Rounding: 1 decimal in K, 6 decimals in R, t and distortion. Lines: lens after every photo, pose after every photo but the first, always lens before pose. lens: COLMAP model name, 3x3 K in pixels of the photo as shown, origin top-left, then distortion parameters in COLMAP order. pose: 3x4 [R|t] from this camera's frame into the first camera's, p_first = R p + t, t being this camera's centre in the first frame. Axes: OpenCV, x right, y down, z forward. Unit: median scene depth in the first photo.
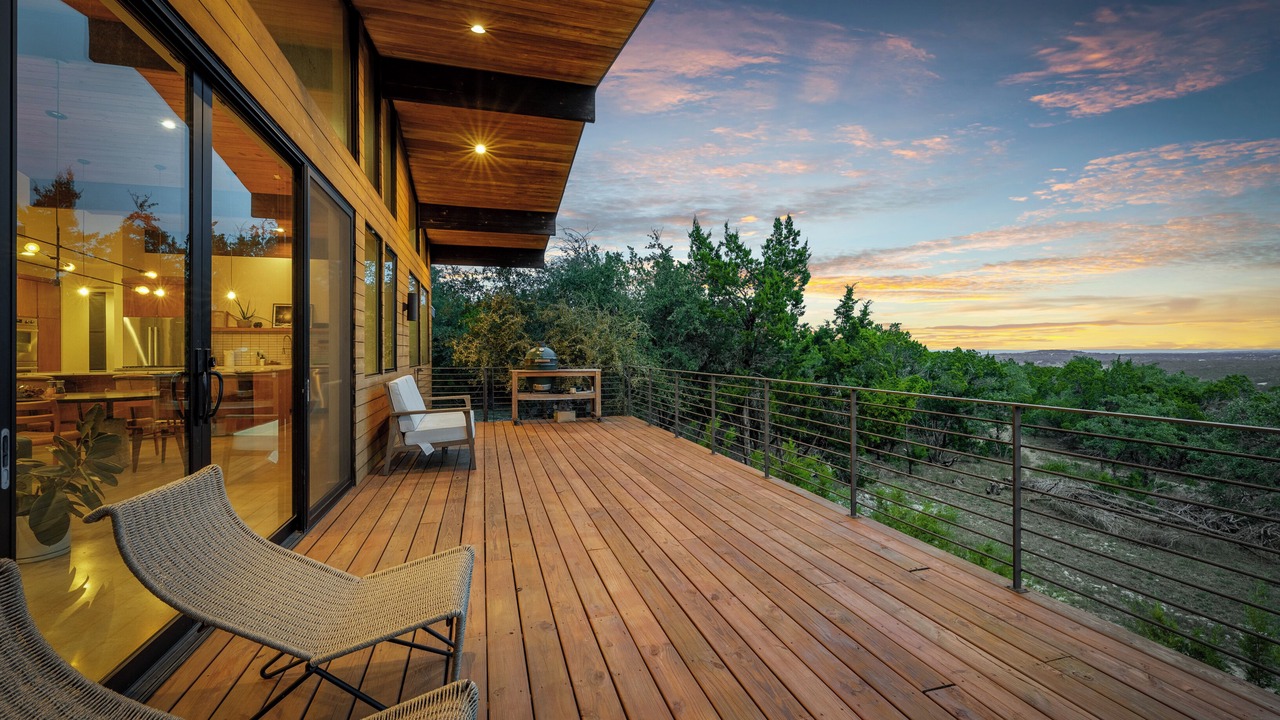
lens RADIAL K [[520.1, 0, 640.1], [0, 520.1, 353.2], [0, 0, 1]] dist [-0.001298, -0.000161]
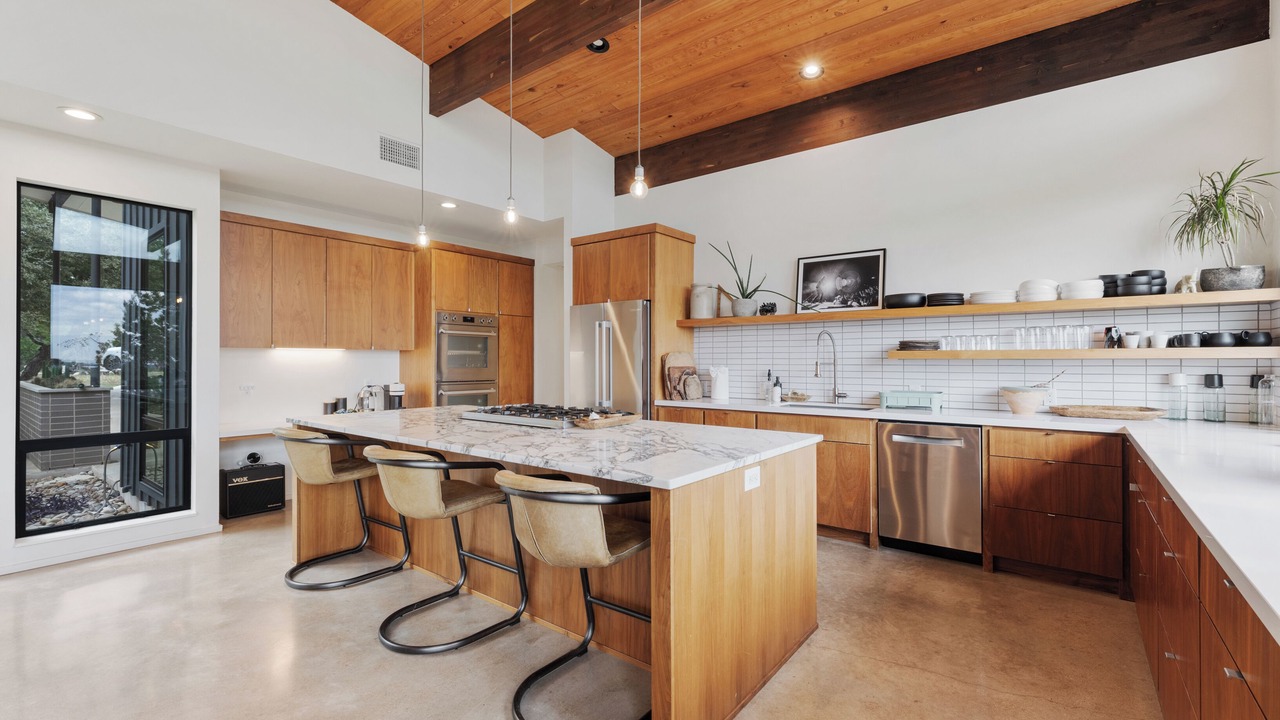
lens RADIAL K [[556.2, 0, 635.5], [0, 556.2, 357.9], [0, 0, 1]] dist [-0.002916, -0.000310]
pose [[0.571173, 0.001726, -0.820828, -0.304837], [-0.007251, 0.999969, -0.002942, -0.007938], [0.820798, 0.007632, 0.571168, 0.471041]]
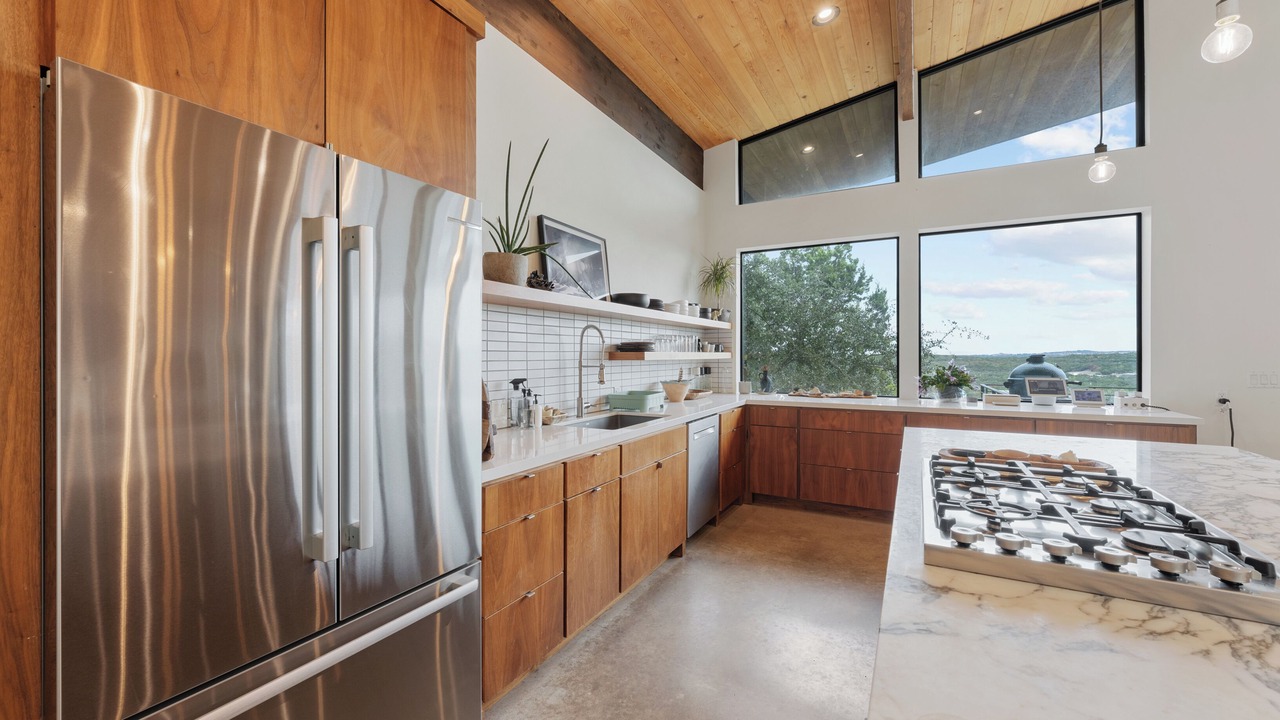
lens RADIAL K [[501.7, 0, 637.9], [0, 501.7, 356.7], [0, 0, 1]] dist [-0.001712, -0.000196]
pose [[0.712582, 0.001420, 0.701587, -0.648086], [0.004713, 0.999966, -0.006811, -0.009107], [-0.701573, 0.008160, 0.712551, 0.567961]]
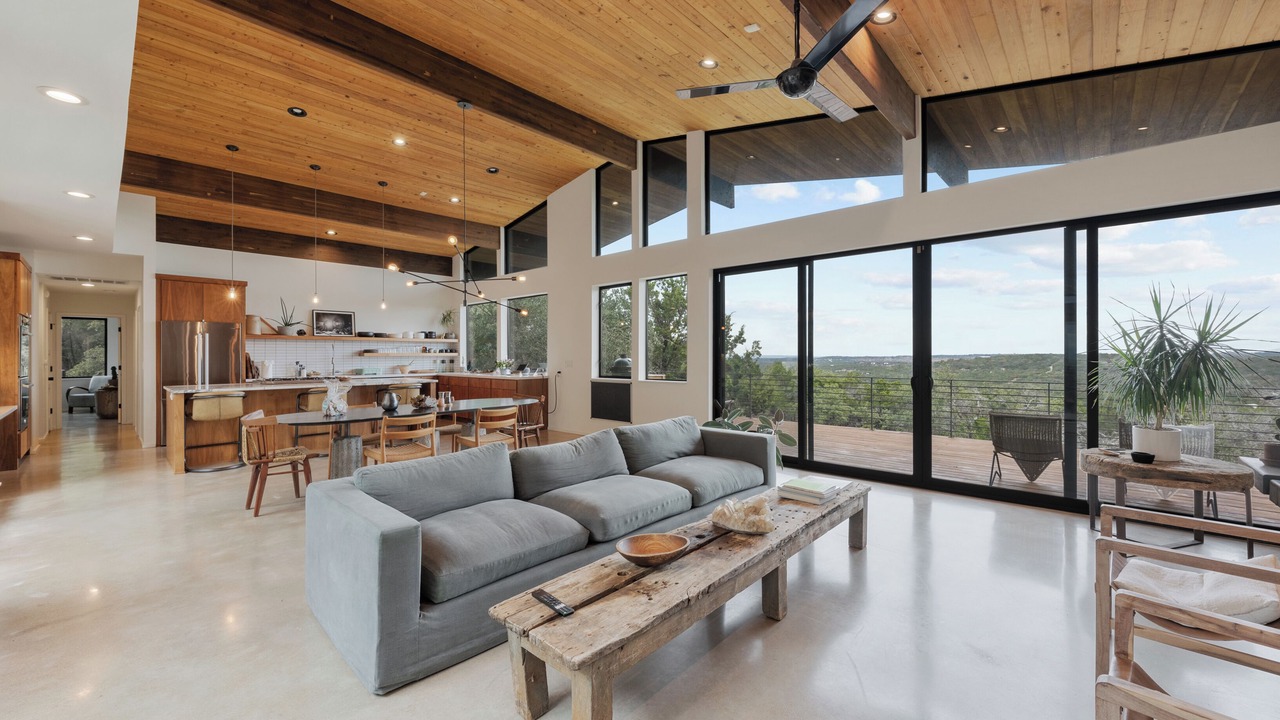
lens RADIAL K [[501.7, 0, 651.4], [0, 501.7, 352.9], [0, 0, 1]] dist [-0.001712, -0.000196]
pose [[0.858859, 0.007083, 0.512163, -0.482195], [-0.000879, 0.999923, -0.012355, -0.005195], [-0.512211, 0.010160, 0.858800, -0.058868]]
